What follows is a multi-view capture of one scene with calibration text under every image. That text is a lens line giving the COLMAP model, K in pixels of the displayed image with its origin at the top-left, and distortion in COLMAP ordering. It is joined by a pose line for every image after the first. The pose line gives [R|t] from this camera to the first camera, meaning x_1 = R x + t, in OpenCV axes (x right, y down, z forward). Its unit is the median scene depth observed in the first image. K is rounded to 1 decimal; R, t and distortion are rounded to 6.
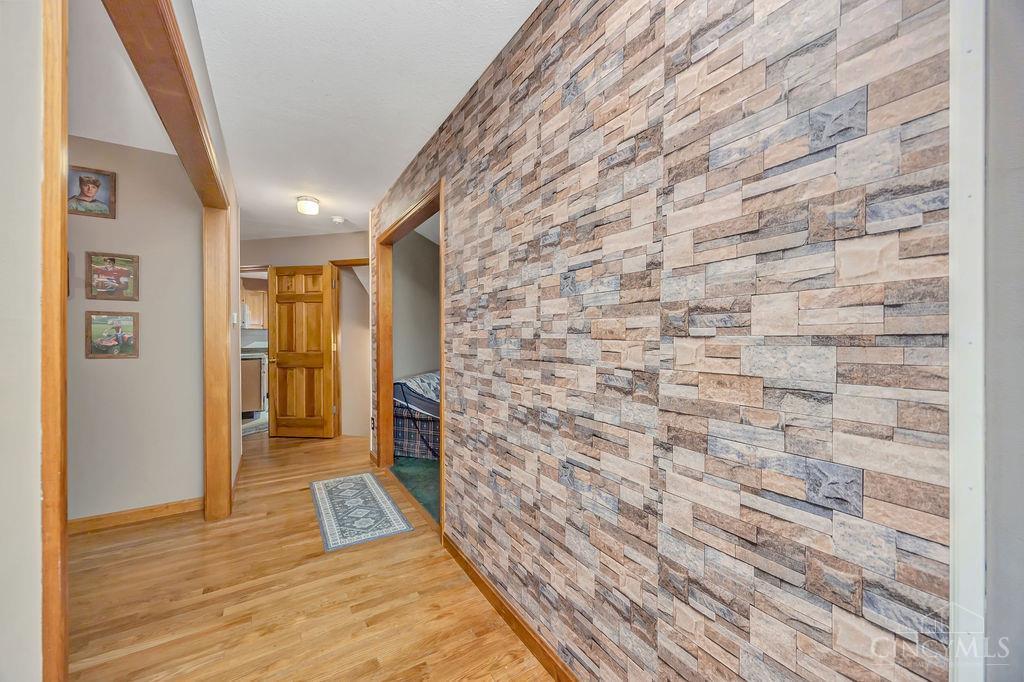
lens RADIAL K [[388.8, 0, 515.9], [0, 388.8, 352.1], [0, 0, 1]] dist [-0.000173, 0.000002]
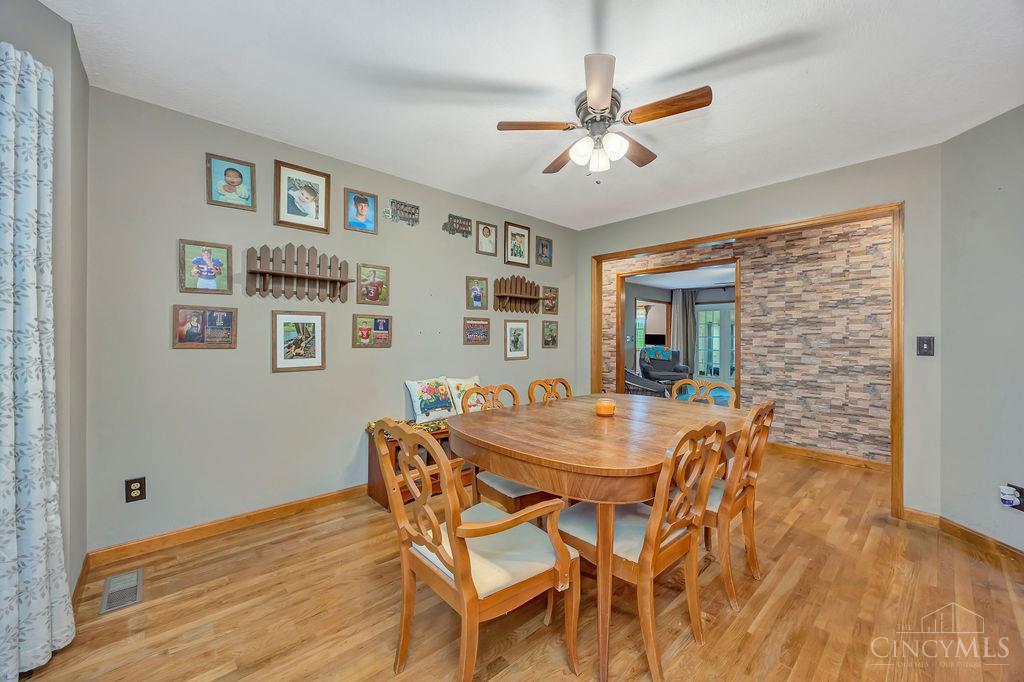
lens RADIAL K [[393.7, 0, 512.4], [0, 393.7, 352.2], [0, 0, 1]] dist [-0.010154, -0.000167]
pose [[0.985623, 0.002361, 0.168943, -3.283873], [-0.002961, 0.999990, 0.003299, 0.064623], [-0.168933, -0.003752, 0.985620, -1.504562]]
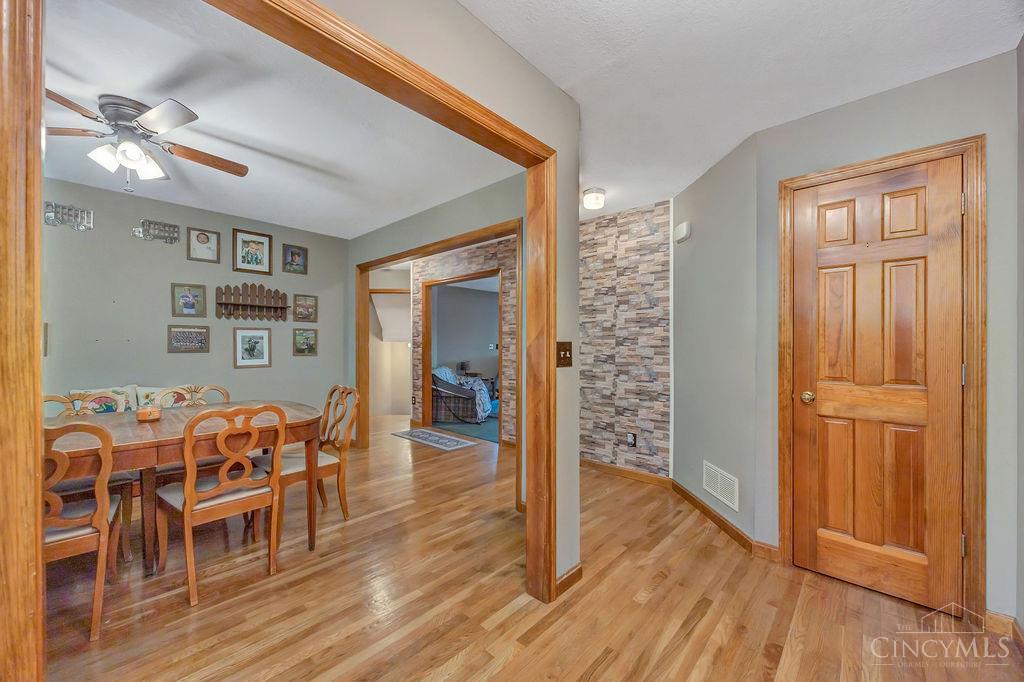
lens RADIAL K [[396.6, 0, 512.7], [0, 396.6, 359.8], [0, 0, 1]] dist [-0.000605, -0.000020]
pose [[0.964126, -0.003350, 0.265424, -1.362149], [0.003296, 0.999994, 0.000648, 0.077744], [-0.265424, 0.000250, 0.964132, -2.052334]]
